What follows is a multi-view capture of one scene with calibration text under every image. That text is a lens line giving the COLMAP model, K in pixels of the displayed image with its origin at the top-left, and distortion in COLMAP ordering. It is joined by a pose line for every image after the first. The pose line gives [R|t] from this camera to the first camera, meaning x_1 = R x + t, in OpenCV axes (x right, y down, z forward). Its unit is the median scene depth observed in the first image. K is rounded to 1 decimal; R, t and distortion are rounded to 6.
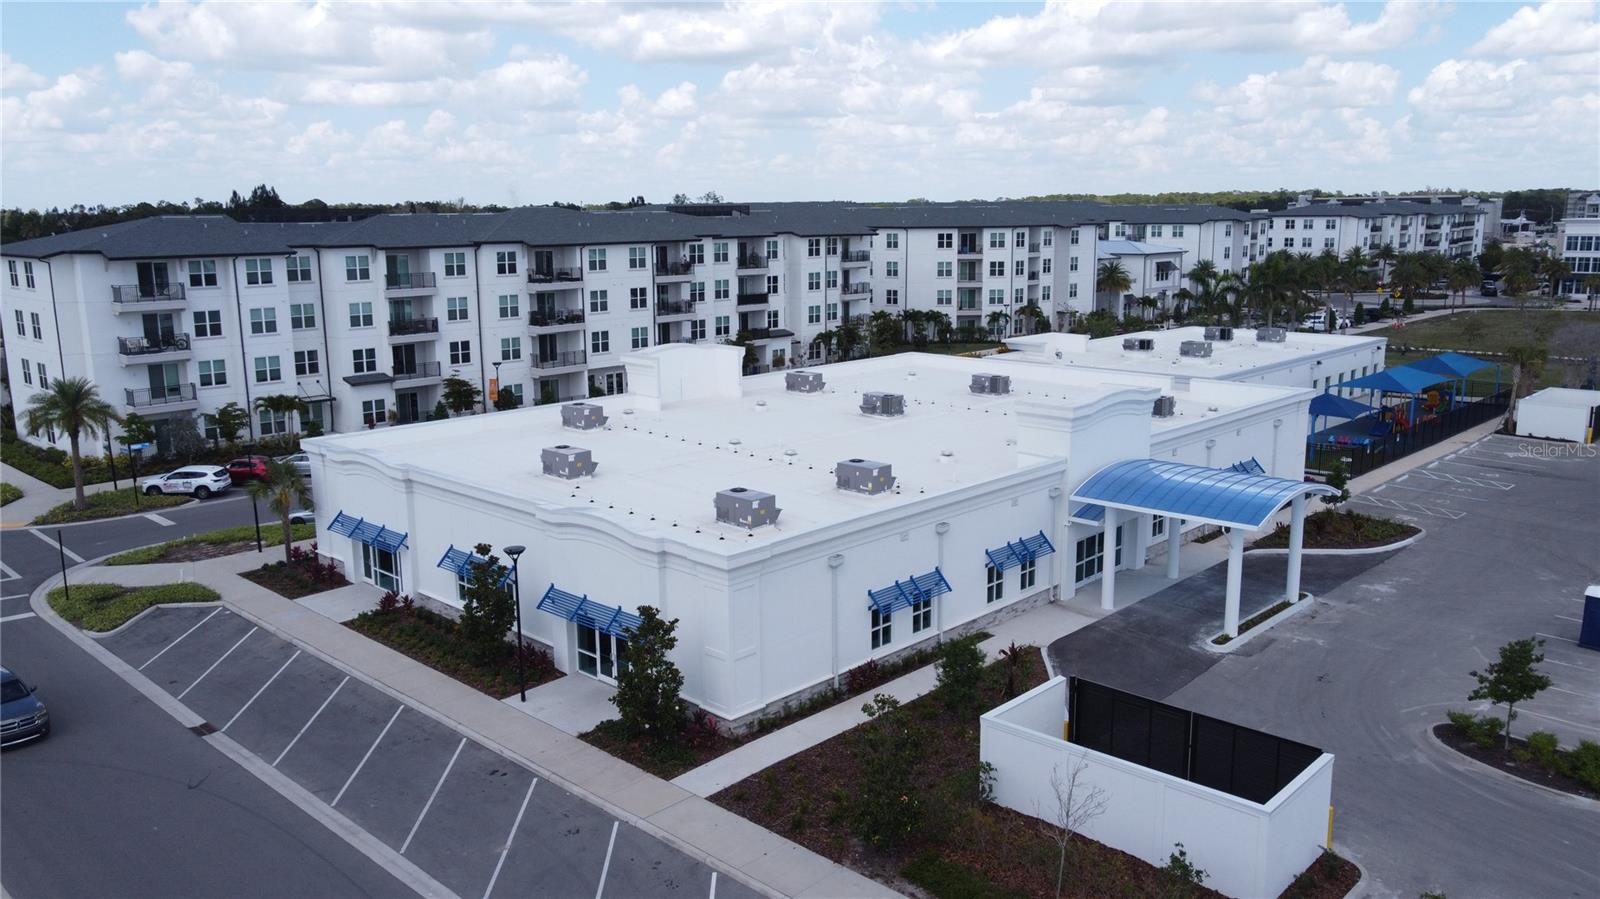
lens RADIAL K [[1220.5, 0, 802.3], [0, 1220.5, 447.2], [0, 0, 1]] dist [-0.002453, 0.038682]
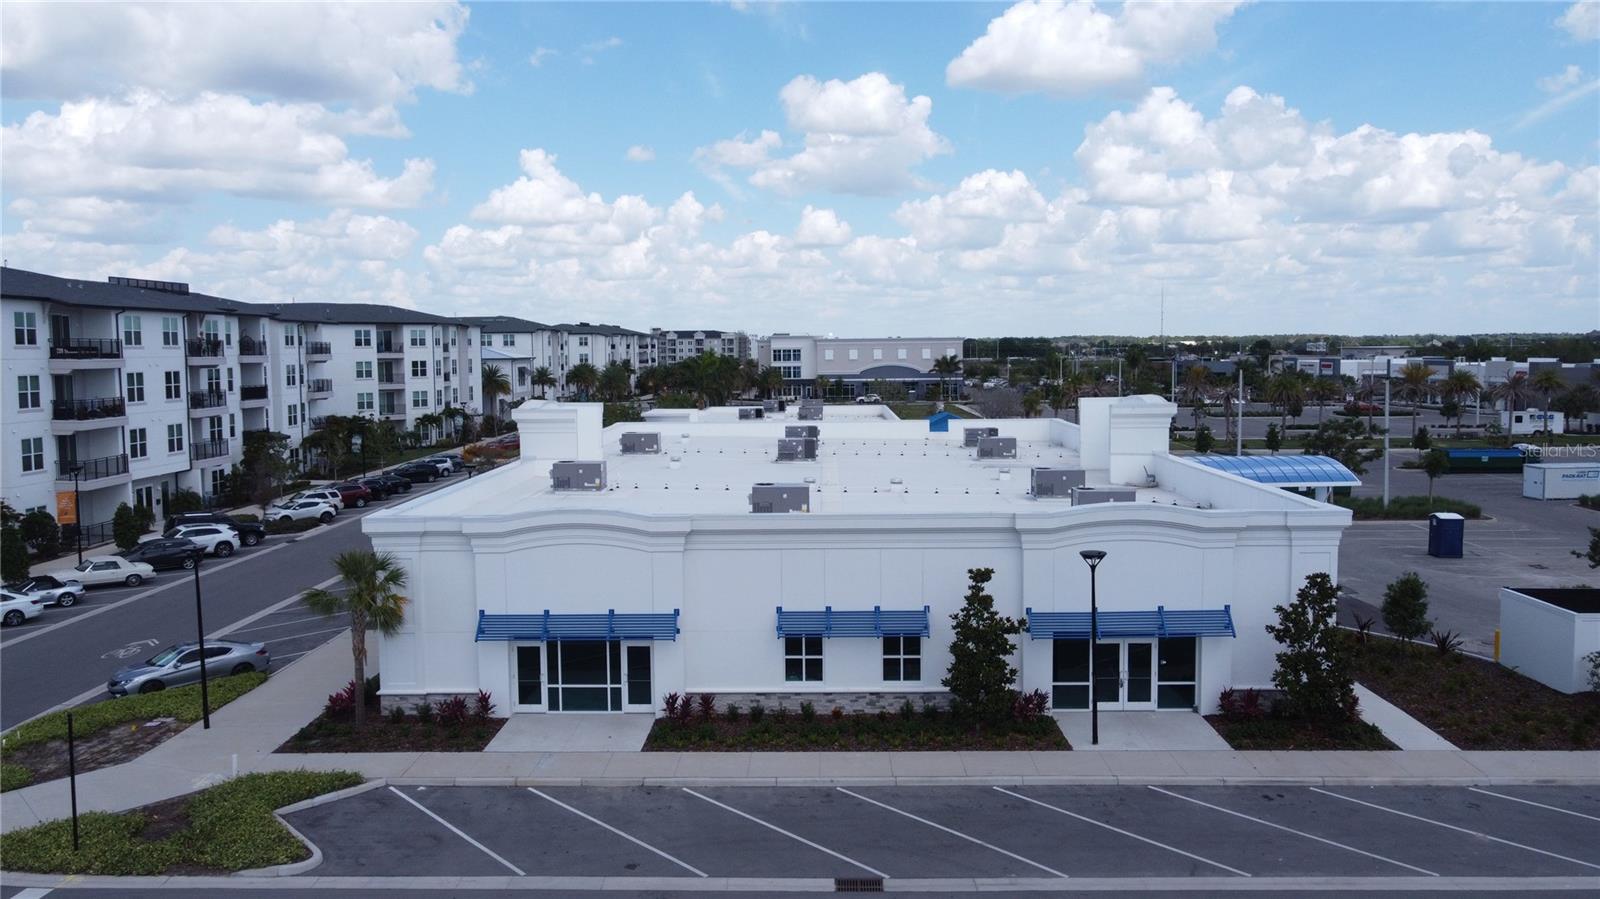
lens RADIAL K [[1220.5, 0, 806.7], [0, 1220.5, 455.5], [0, 0, 1]] dist [-0.002453, 0.038682]
pose [[0.735121, -0.056149, 0.675607, -0.368883], [0.129588, 0.989827, -0.058739, 0.015566], [-0.665436, 0.130731, 0.734918, 0.201863]]
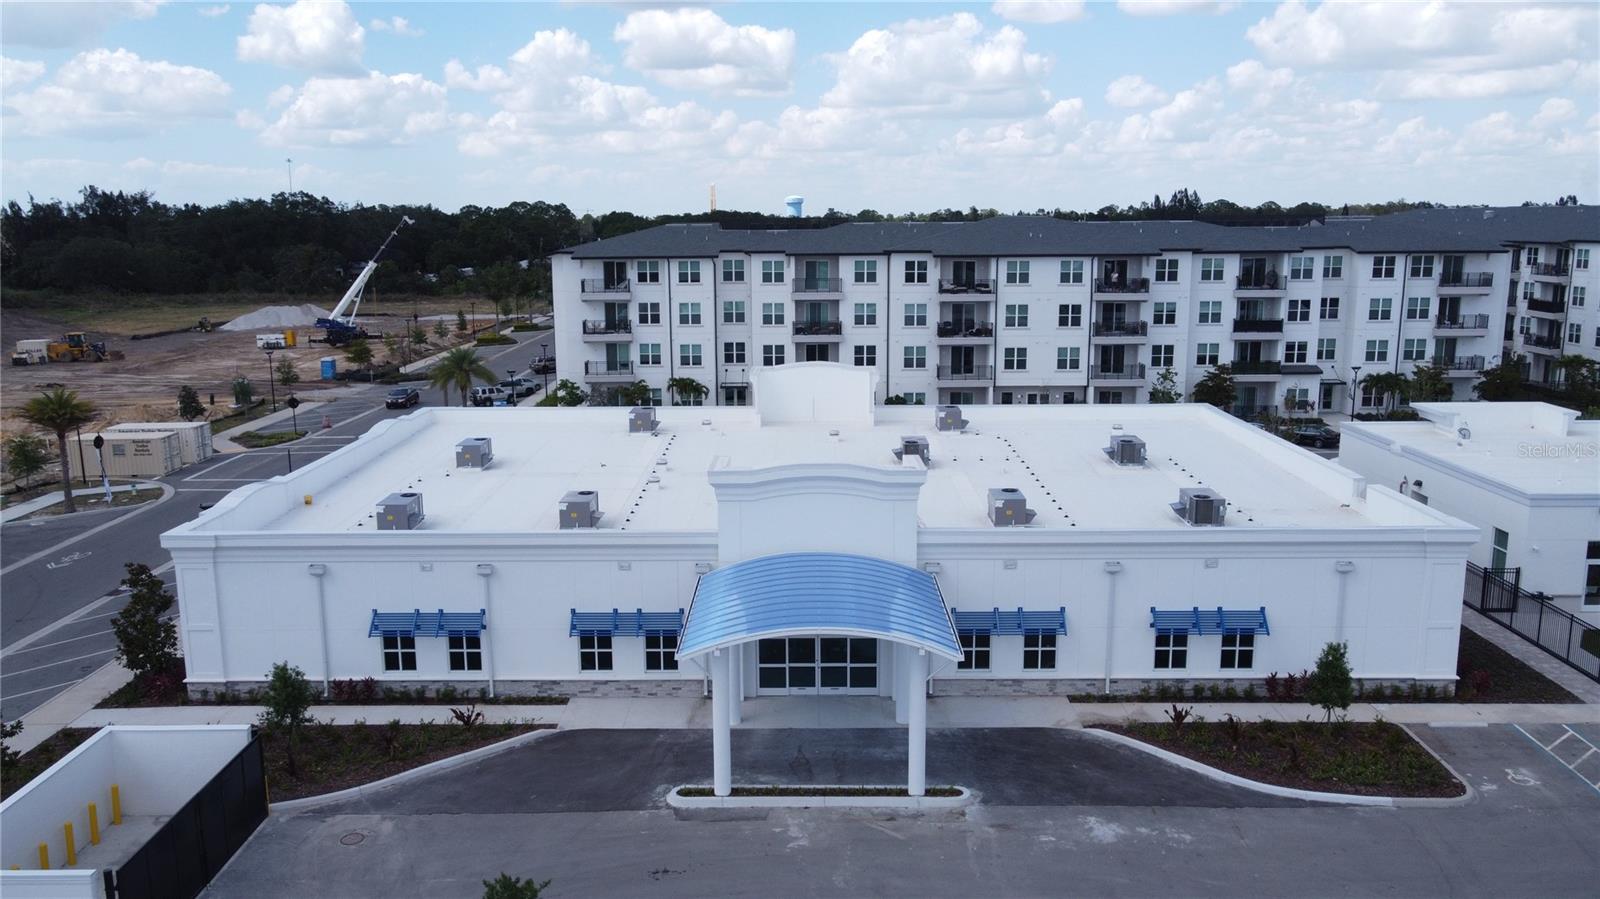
lens RADIAL K [[1220.5, 0, 807.0], [0, 1220.5, 450.6], [0, 0, 1]] dist [-0.002453, 0.038682]
pose [[0.687015, 0.141357, -0.712761, 0.414410], [-0.139892, 0.988276, 0.061159, -0.051332], [0.713050, 0.057693, 0.698736, 0.225825]]
